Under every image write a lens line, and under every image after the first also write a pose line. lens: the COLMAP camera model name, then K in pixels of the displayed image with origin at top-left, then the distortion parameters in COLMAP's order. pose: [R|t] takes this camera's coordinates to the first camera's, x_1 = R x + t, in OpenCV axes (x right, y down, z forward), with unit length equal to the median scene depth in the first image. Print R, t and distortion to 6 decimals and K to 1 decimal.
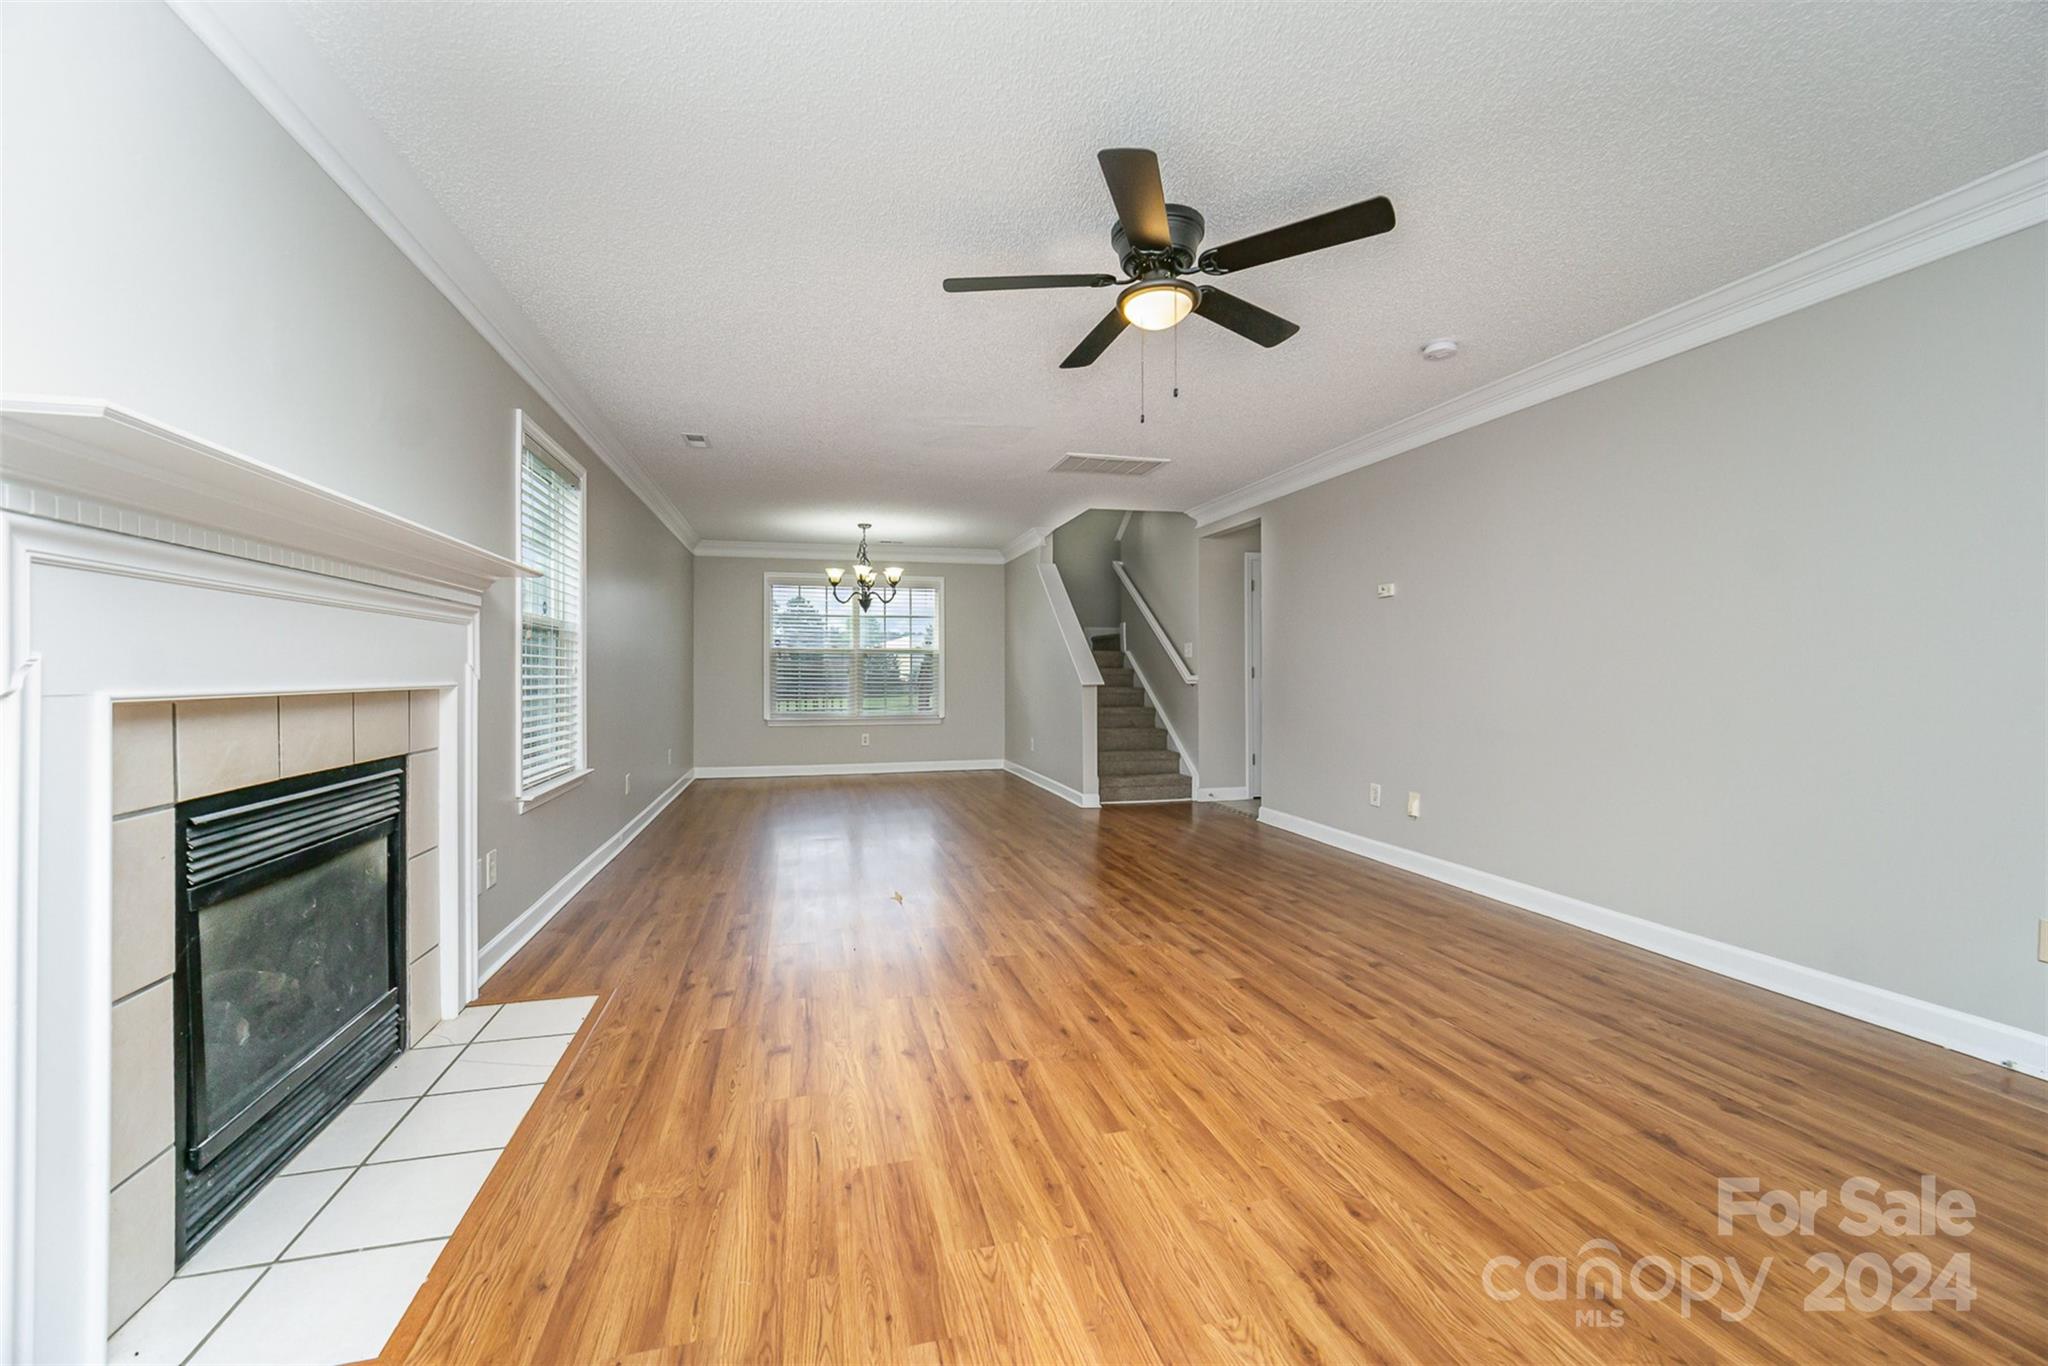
lens RADIAL K [[814.6, 0, 1012.5], [0, 814.6, 678.3], [0, 0, 1]] dist [-0.001433, -0.000222]
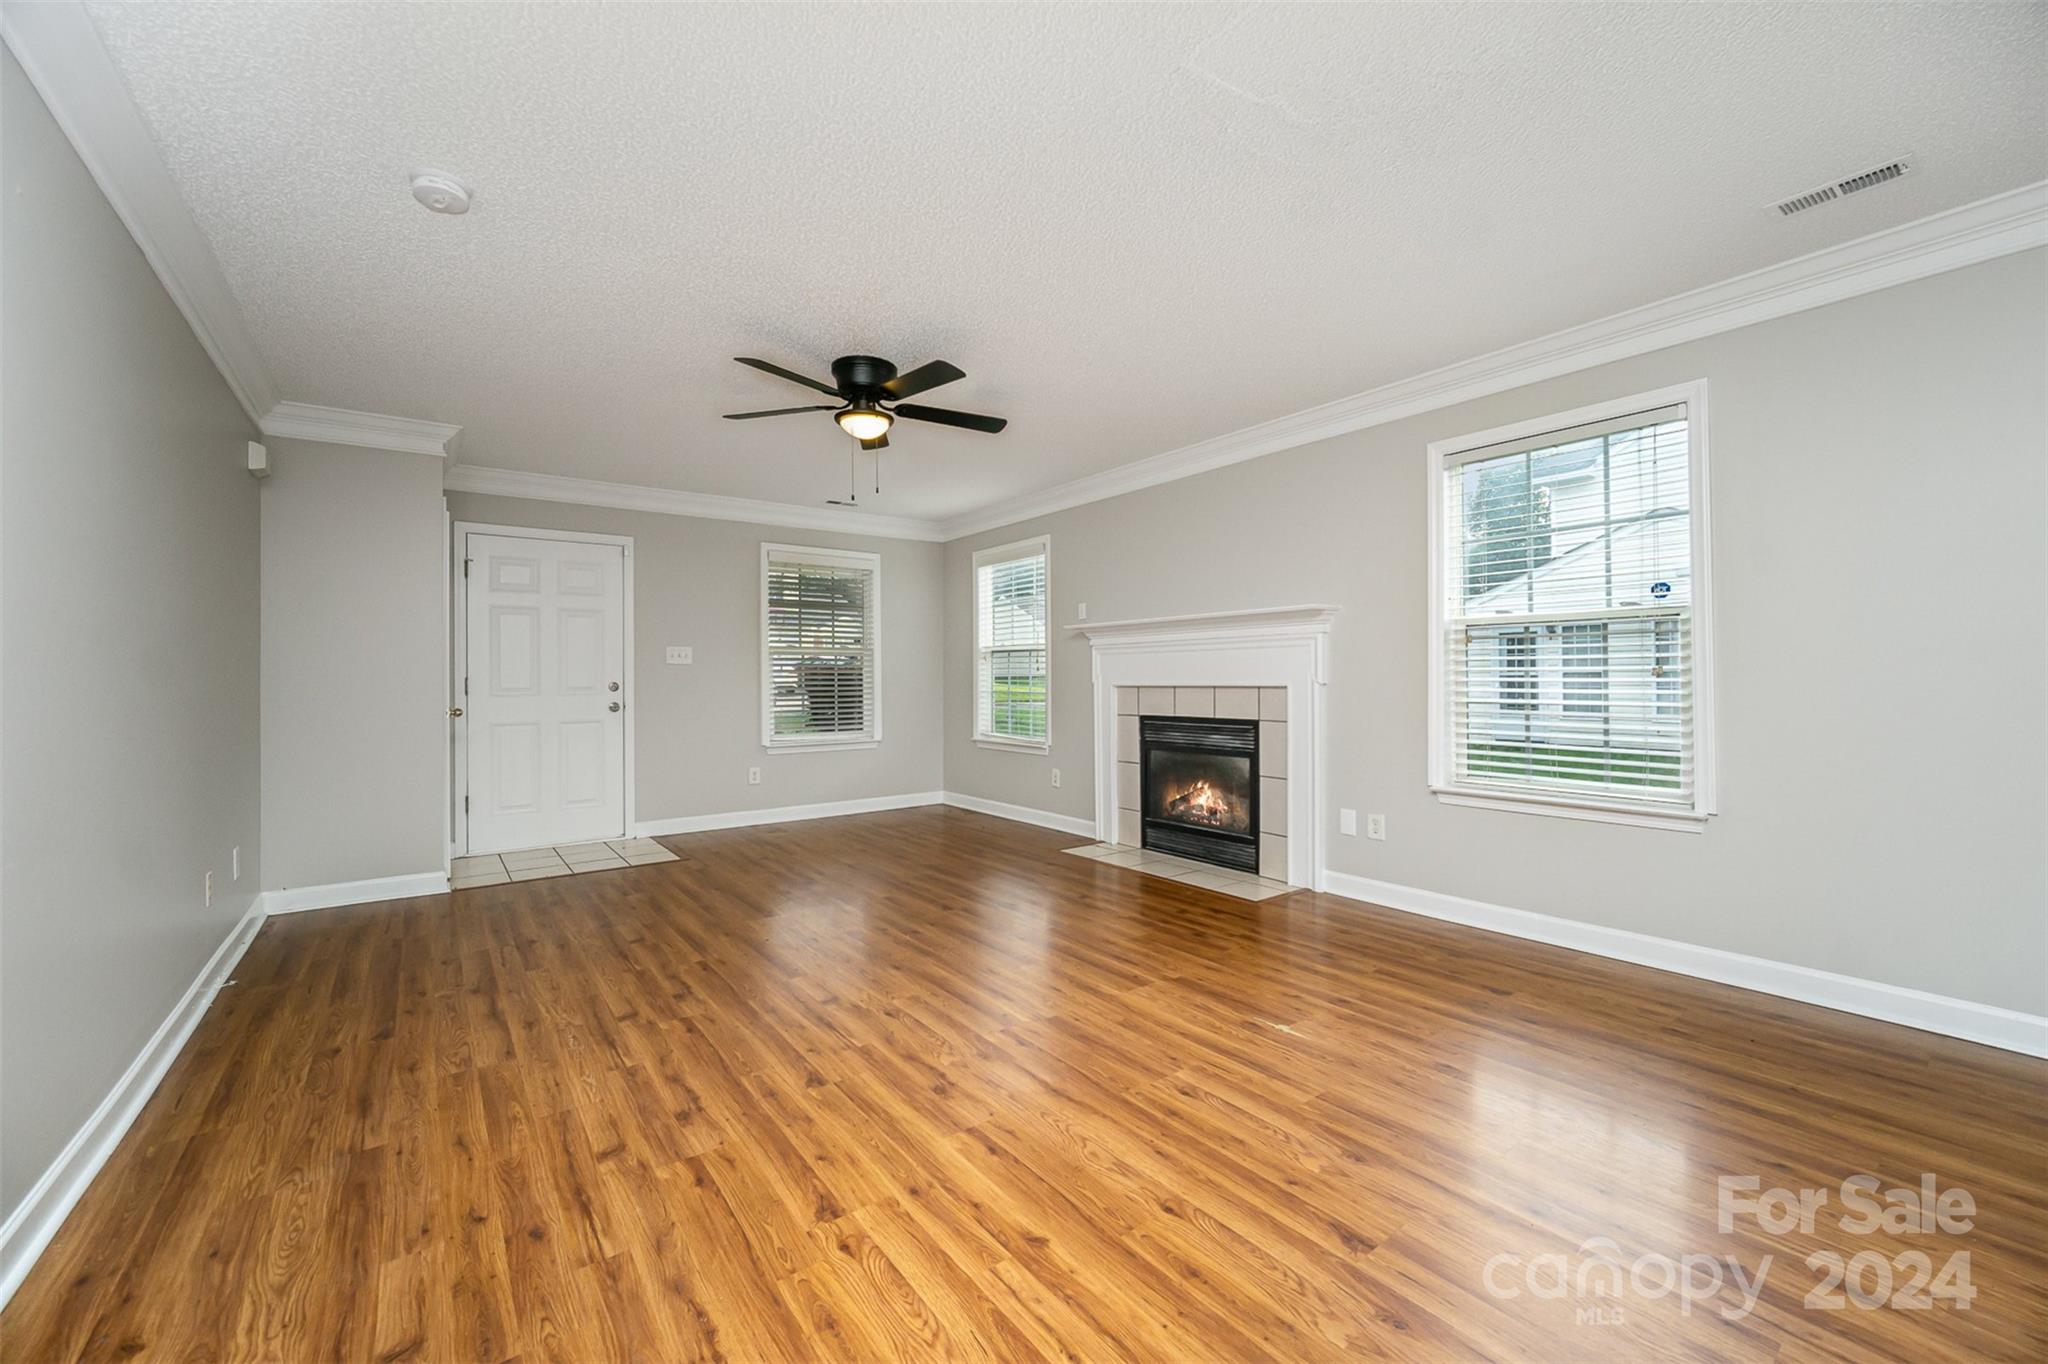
lens RADIAL K [[814.6, 0, 1012.5], [0, 814.6, 677.3], [0, 0, 1]] dist [-0.001433, -0.000222]
pose [[-0.928756, 0.008739, -0.370589, 0.411000], [0.008247, 0.999962, 0.002912, -0.016457], [0.370600, -0.000352, -0.928792, 2.115657]]
